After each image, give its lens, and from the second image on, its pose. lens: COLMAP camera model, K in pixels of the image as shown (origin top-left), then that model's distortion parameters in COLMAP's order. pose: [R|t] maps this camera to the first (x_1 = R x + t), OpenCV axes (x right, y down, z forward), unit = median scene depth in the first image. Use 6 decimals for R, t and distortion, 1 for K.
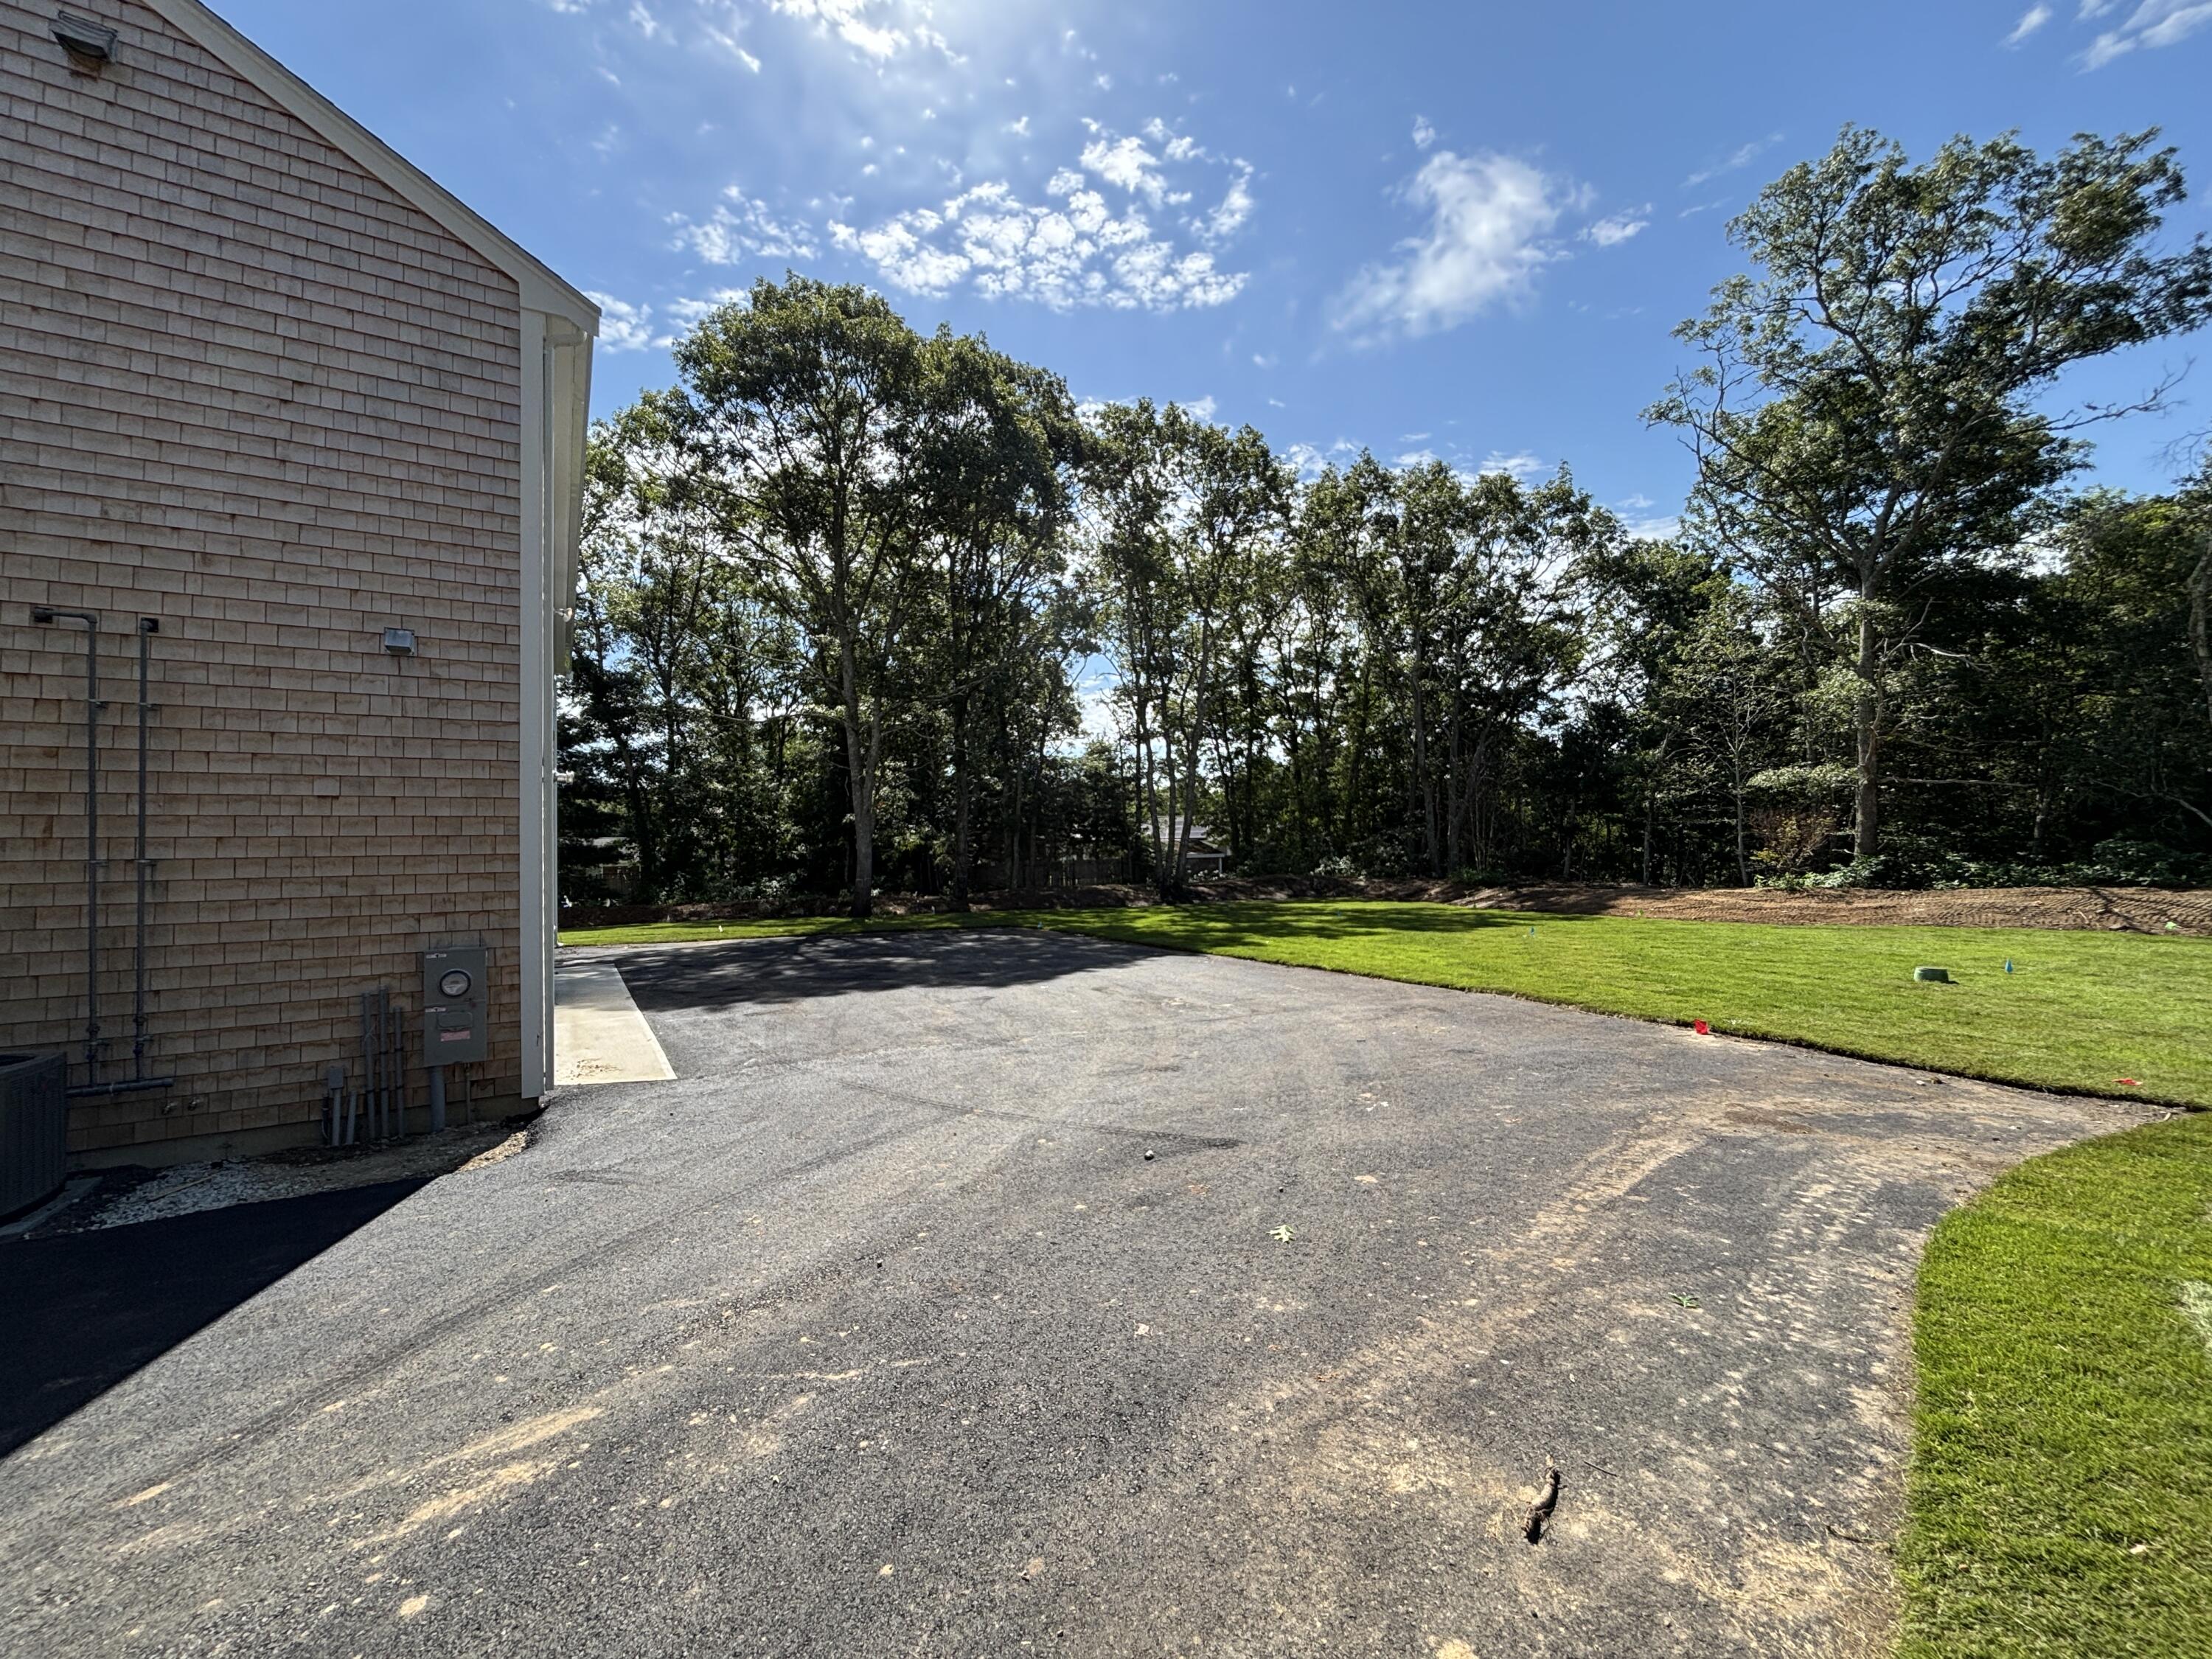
lens RADIAL K [[881.9, 0, 1105.1], [0, 881.9, 844.4], [0, 0, 1]] dist [-0.006735, 0.001802]
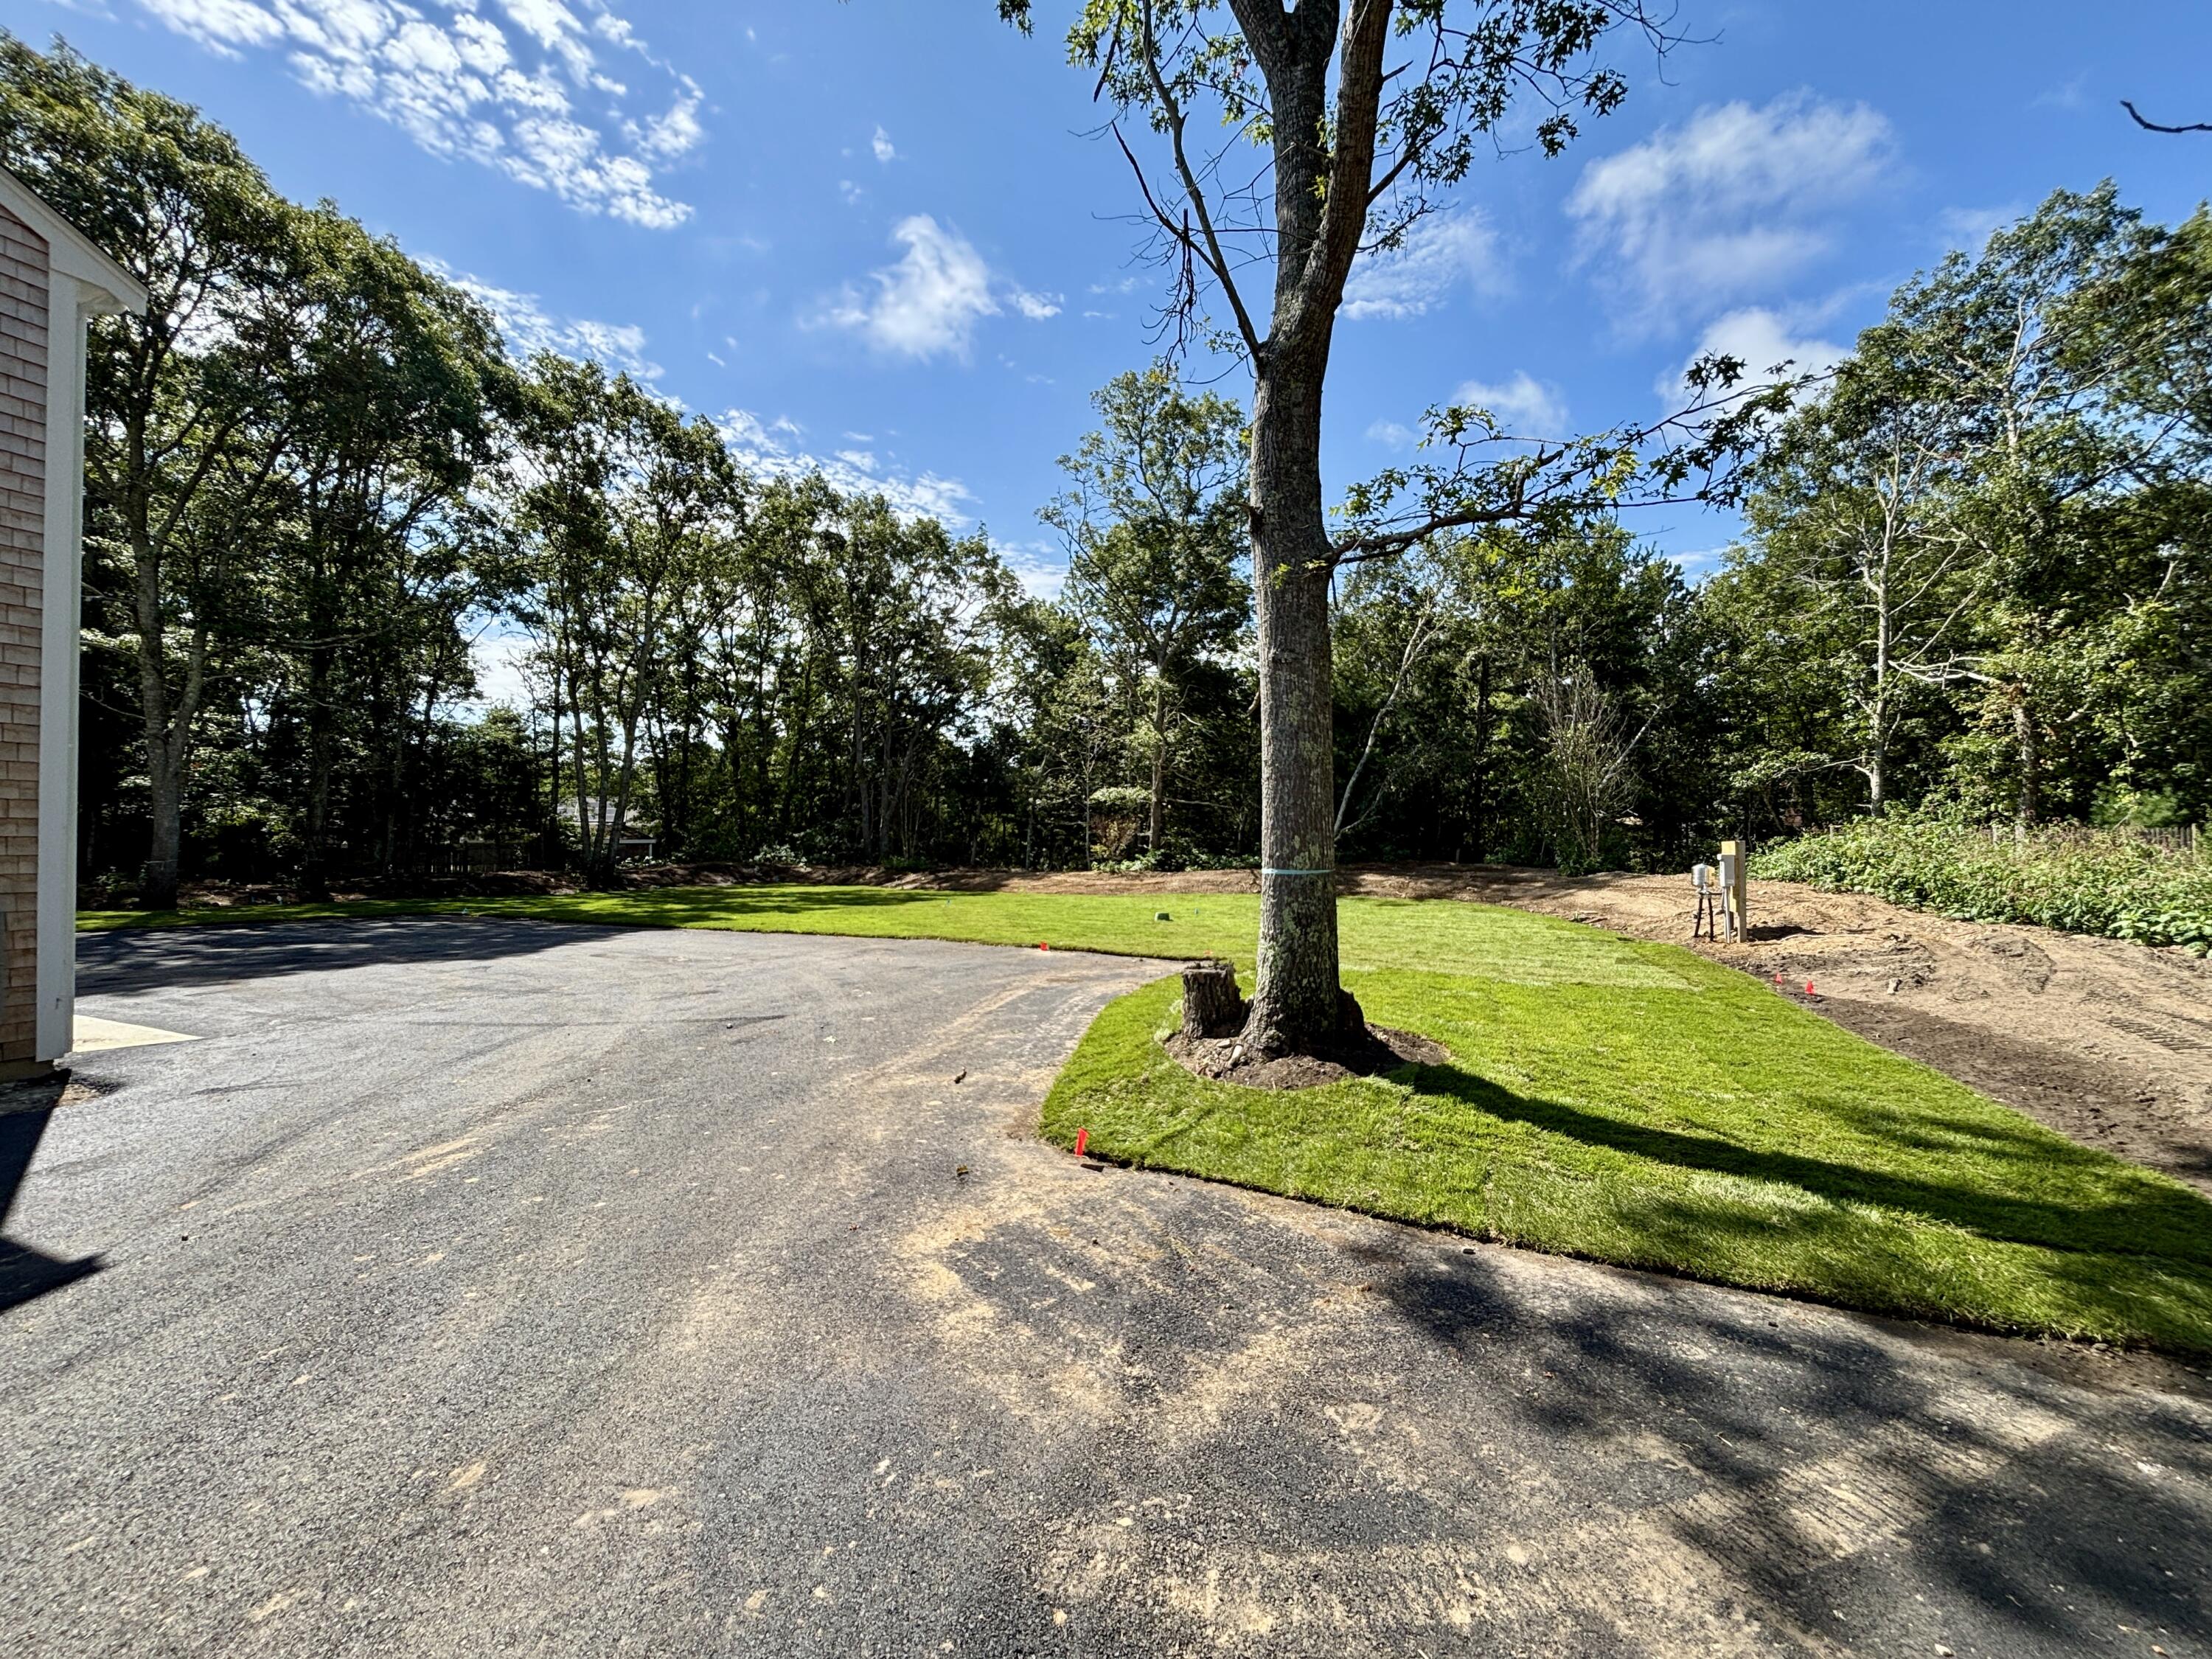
lens RADIAL K [[881.9, 0, 1104.8], [0, 881.9, 838.4], [0, 0, 1]] dist [-0.006735, 0.001802]
pose [[0.808100, 0.023145, 0.588591, -0.054443], [-0.025606, 0.999663, -0.004153, 0.001445], [-0.588489, -0.011715, 0.808420, -0.104517]]
